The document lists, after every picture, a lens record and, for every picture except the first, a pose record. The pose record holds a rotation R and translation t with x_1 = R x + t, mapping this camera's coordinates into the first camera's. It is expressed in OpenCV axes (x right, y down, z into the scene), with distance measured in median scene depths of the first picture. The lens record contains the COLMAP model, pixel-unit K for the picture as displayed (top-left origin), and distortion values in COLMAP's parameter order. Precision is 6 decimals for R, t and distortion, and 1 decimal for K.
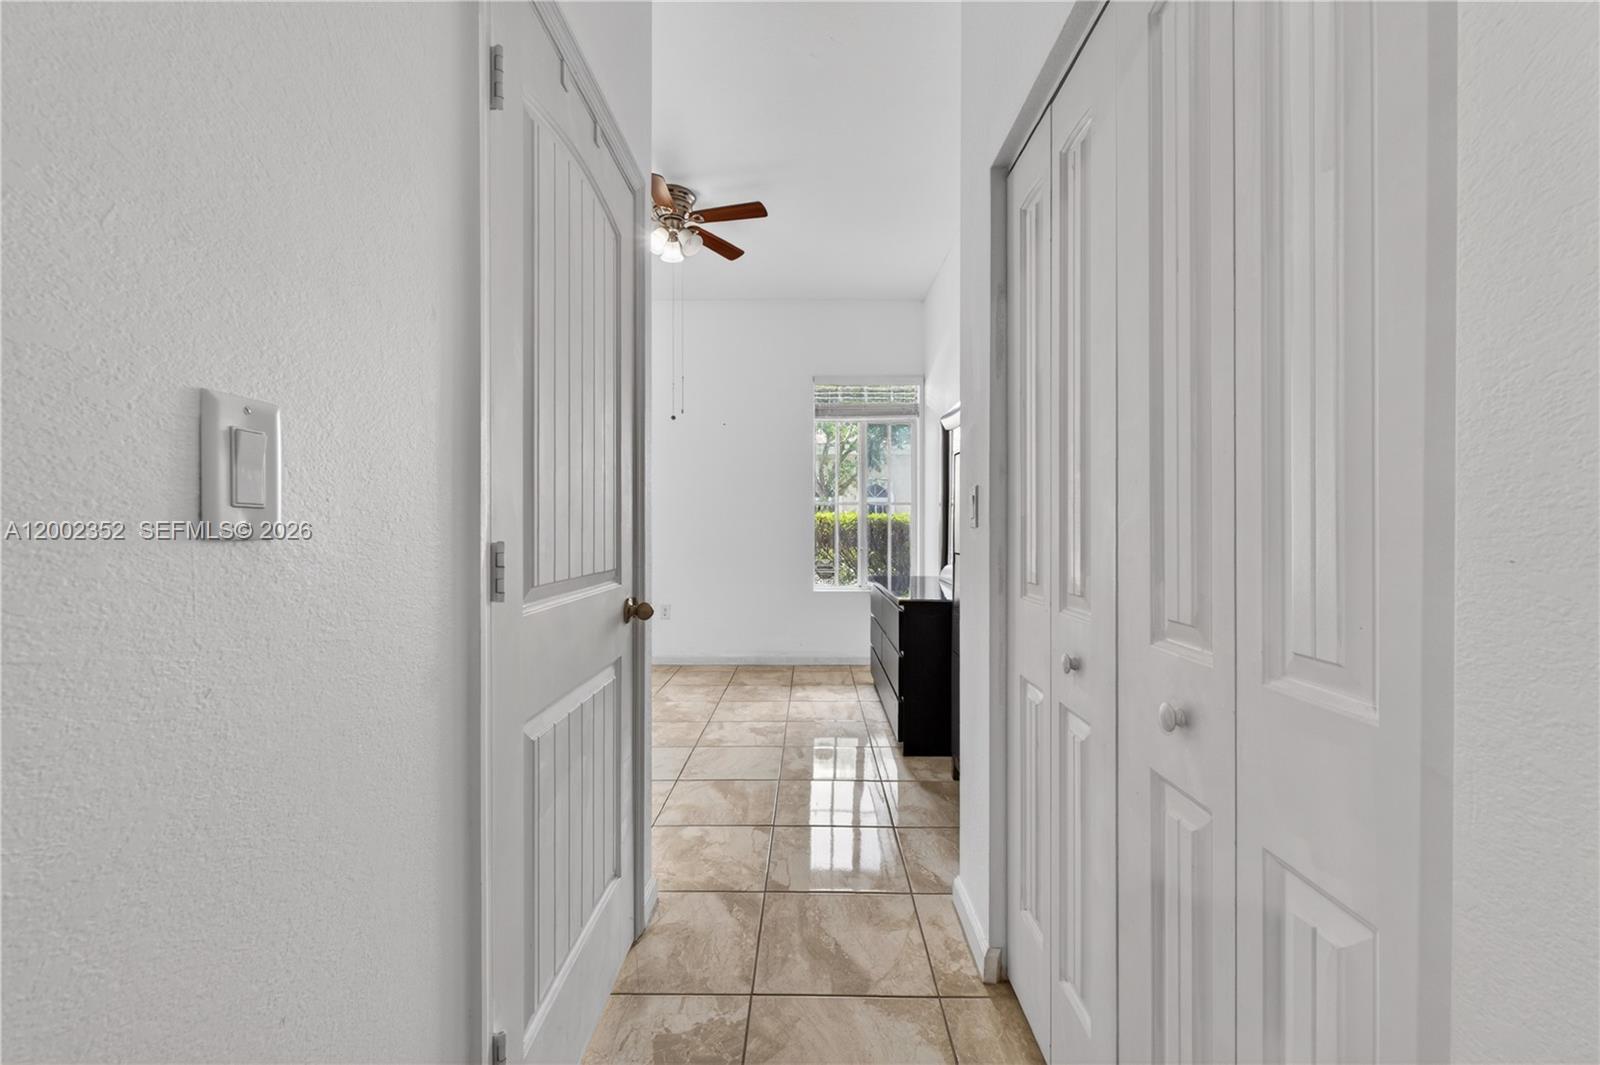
lens RADIAL K [[676.5, 0, 802.1], [0, 676.5, 529.9], [0, 0, 1]] dist [-0.000347, -0.000864]
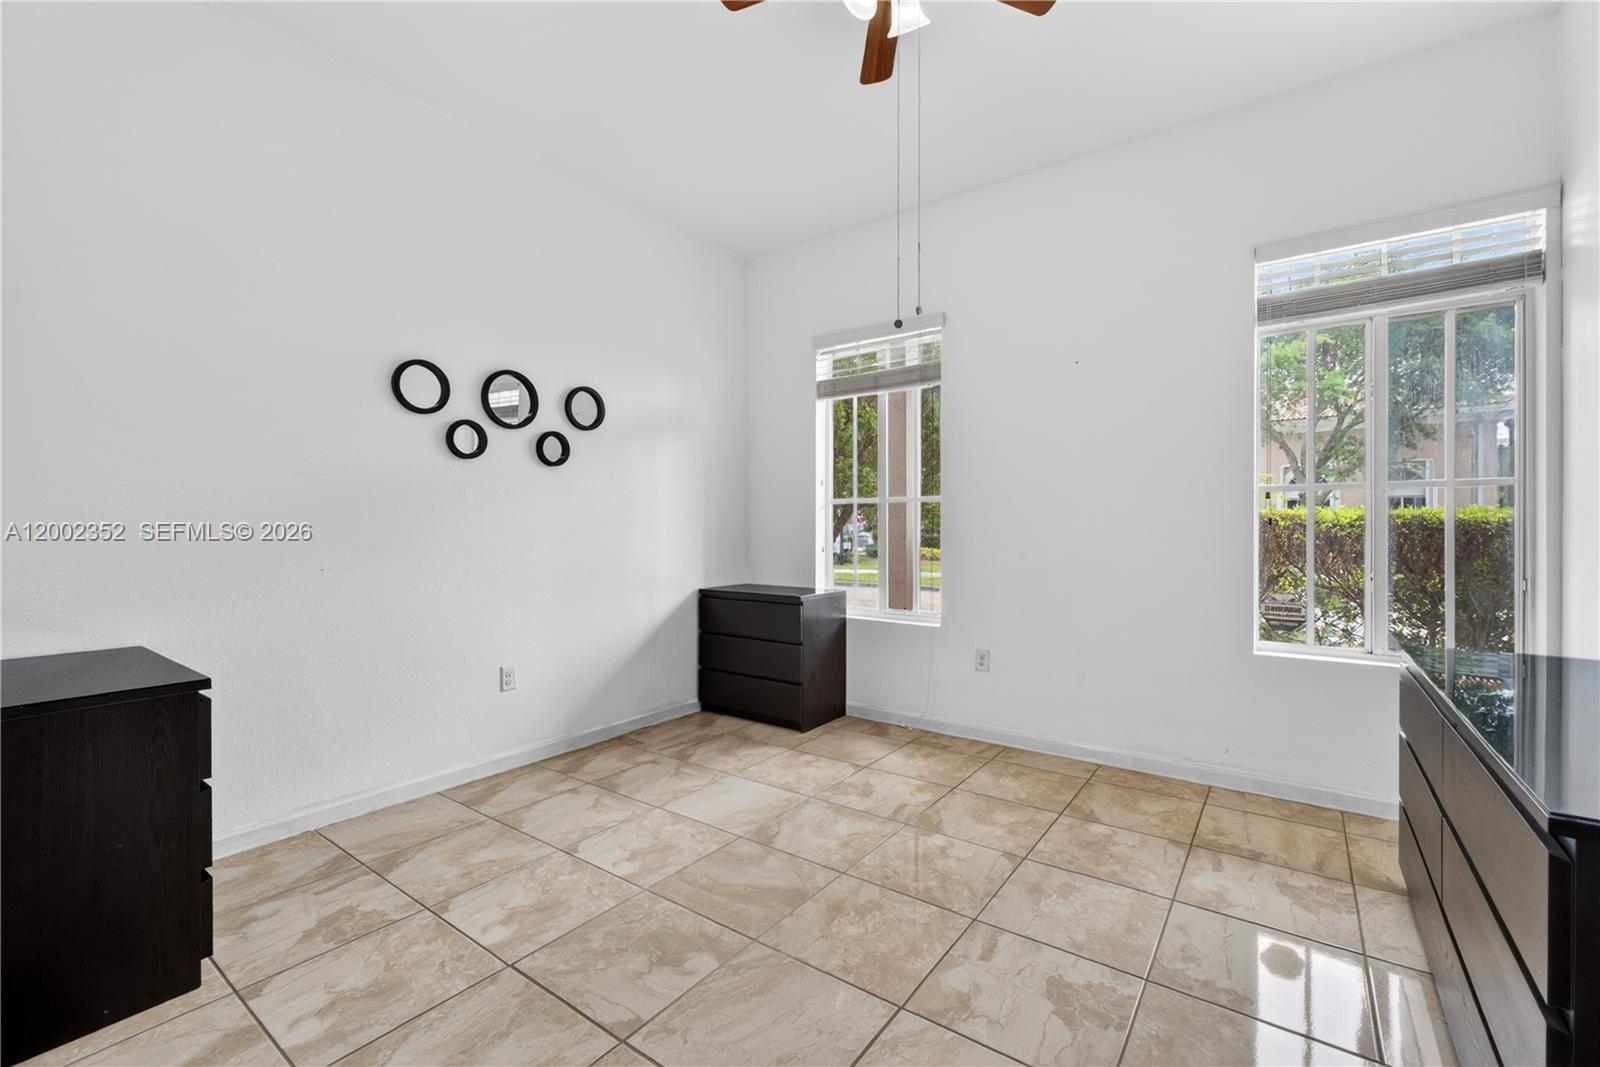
lens RADIAL K [[676.5, 0, 789.5], [0, 676.5, 532.0], [0, 0, 1]] dist [-0.000347, -0.000864]
pose [[0.809420, -0.001351, -0.587229, 0.033070], [0.001403, 0.999999, -0.000367, -0.005129], [0.587229, -0.000527, 0.809421, 0.354502]]
